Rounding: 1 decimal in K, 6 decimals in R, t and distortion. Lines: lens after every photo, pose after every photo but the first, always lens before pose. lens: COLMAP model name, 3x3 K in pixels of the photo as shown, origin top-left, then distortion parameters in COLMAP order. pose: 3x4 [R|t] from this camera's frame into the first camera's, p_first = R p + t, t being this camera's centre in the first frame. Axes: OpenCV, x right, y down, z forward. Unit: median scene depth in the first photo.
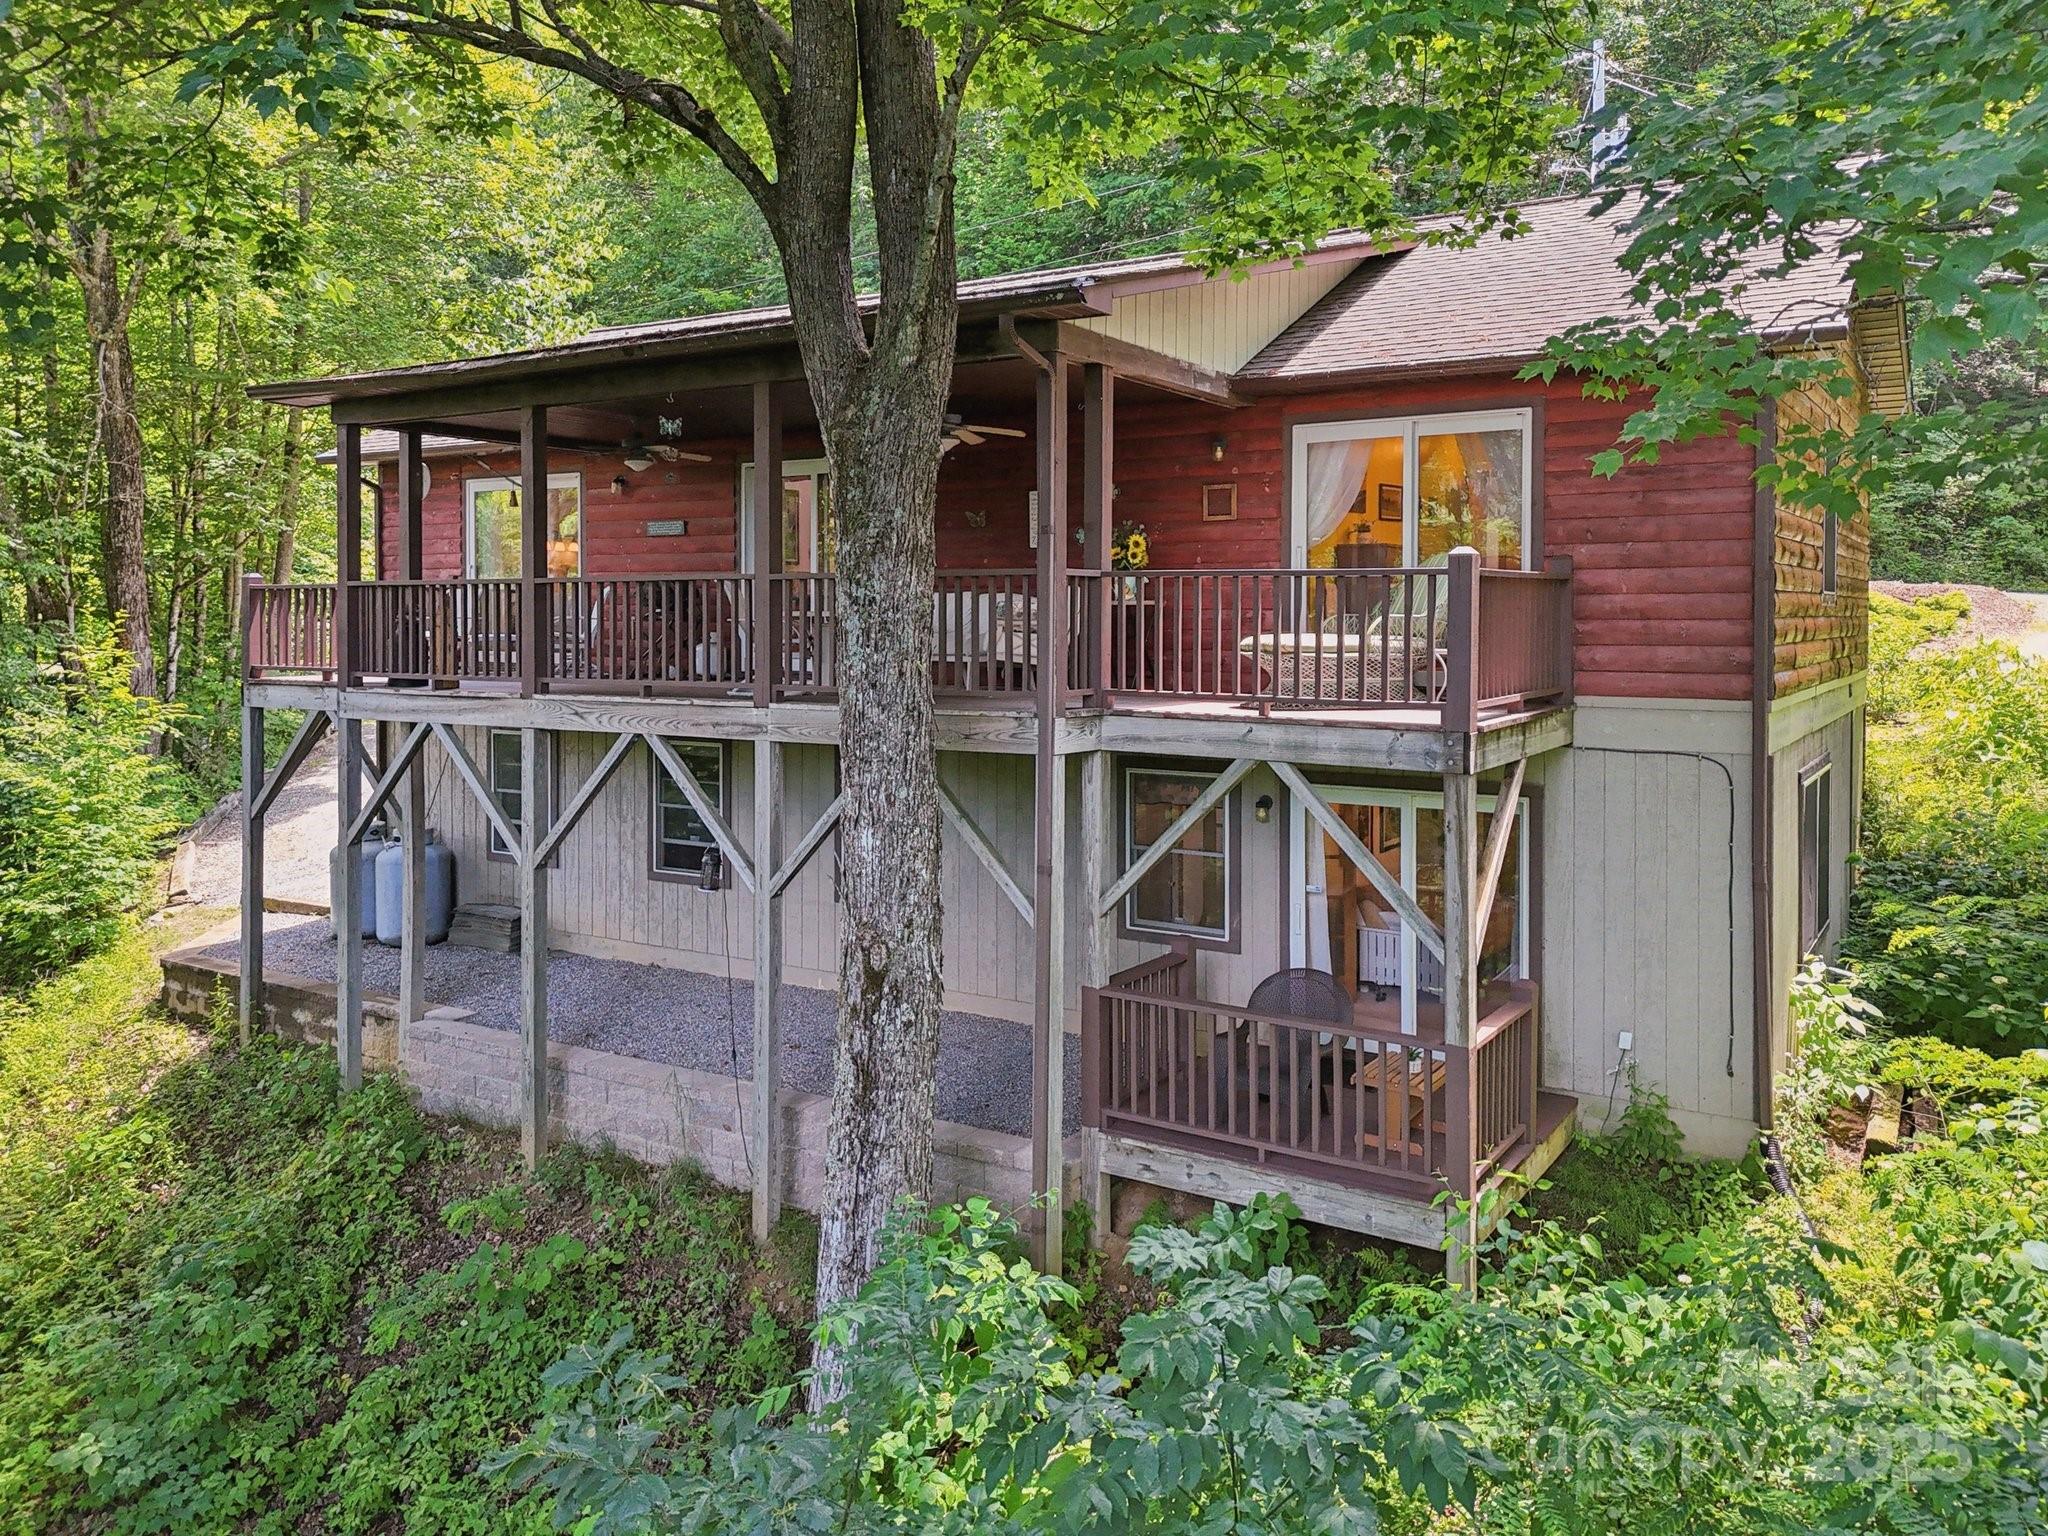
lens RADIAL K [[1480.8, 0, 1024.2], [0, 1480.8, 671.3], [0, 0, 1]] dist [0.054419, 0.000385]
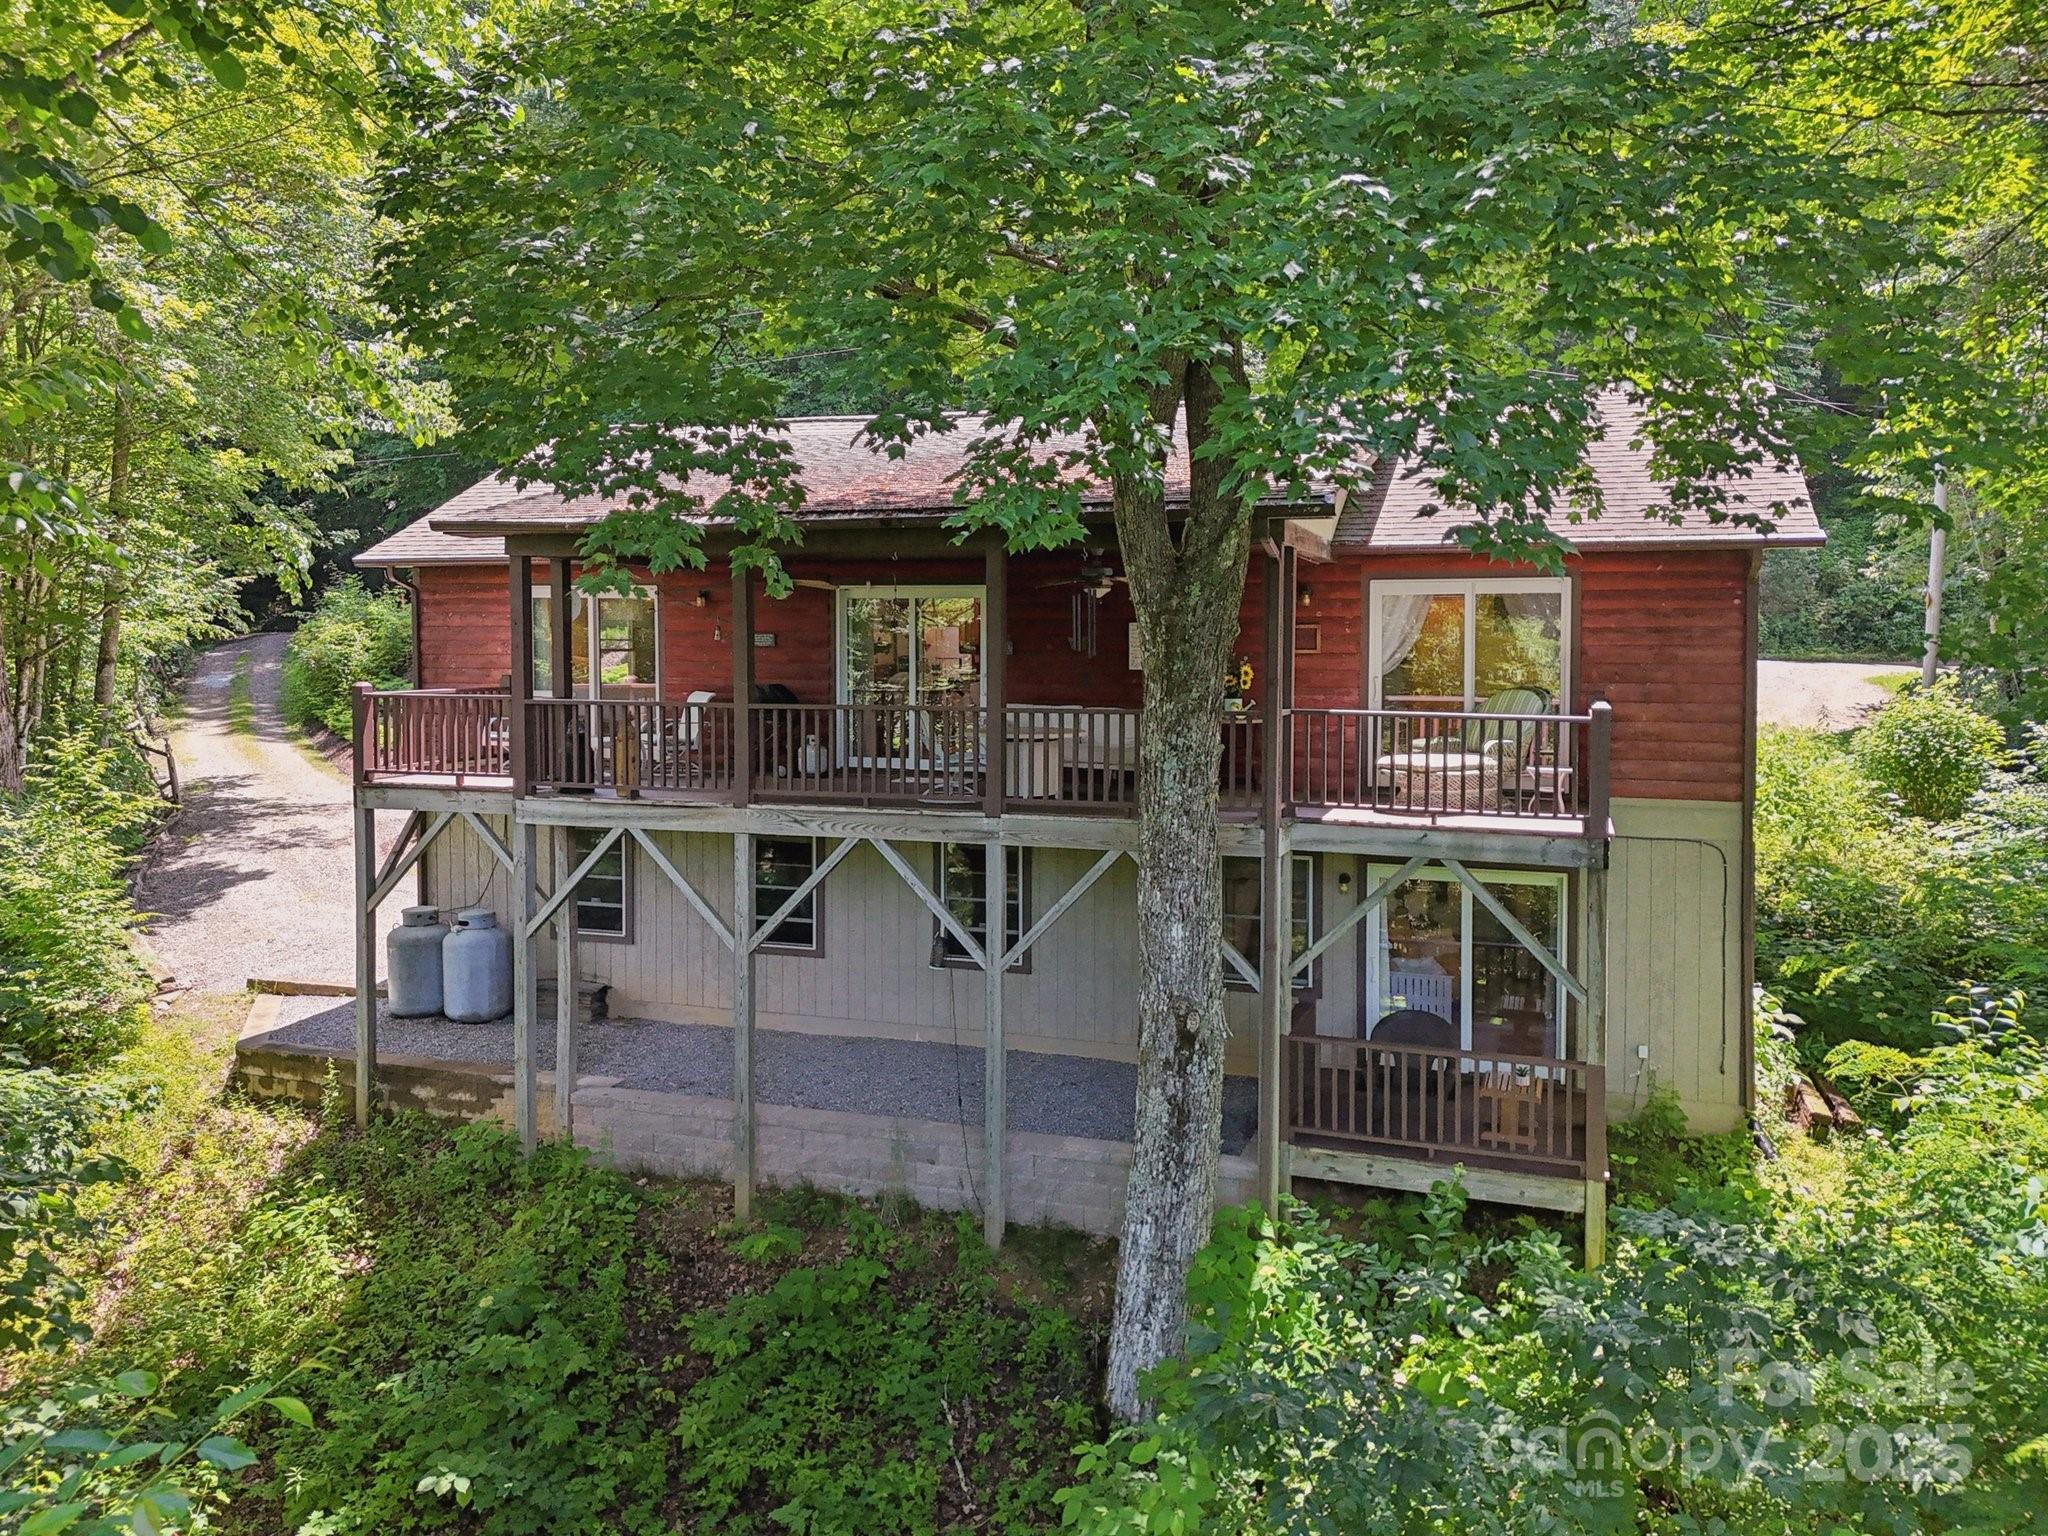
lens RADIAL K [[1424.1, 0, 1024.0], [0, 1424.1, 768.0], [0, 0, 1]] dist [0.052940, 0.067041]
pose [[0.978594, -0.015025, 0.205251, -0.394764], [0.006483, 0.999087, 0.042228, -0.066080], [-0.205698, -0.039993, 0.977798, -0.144470]]
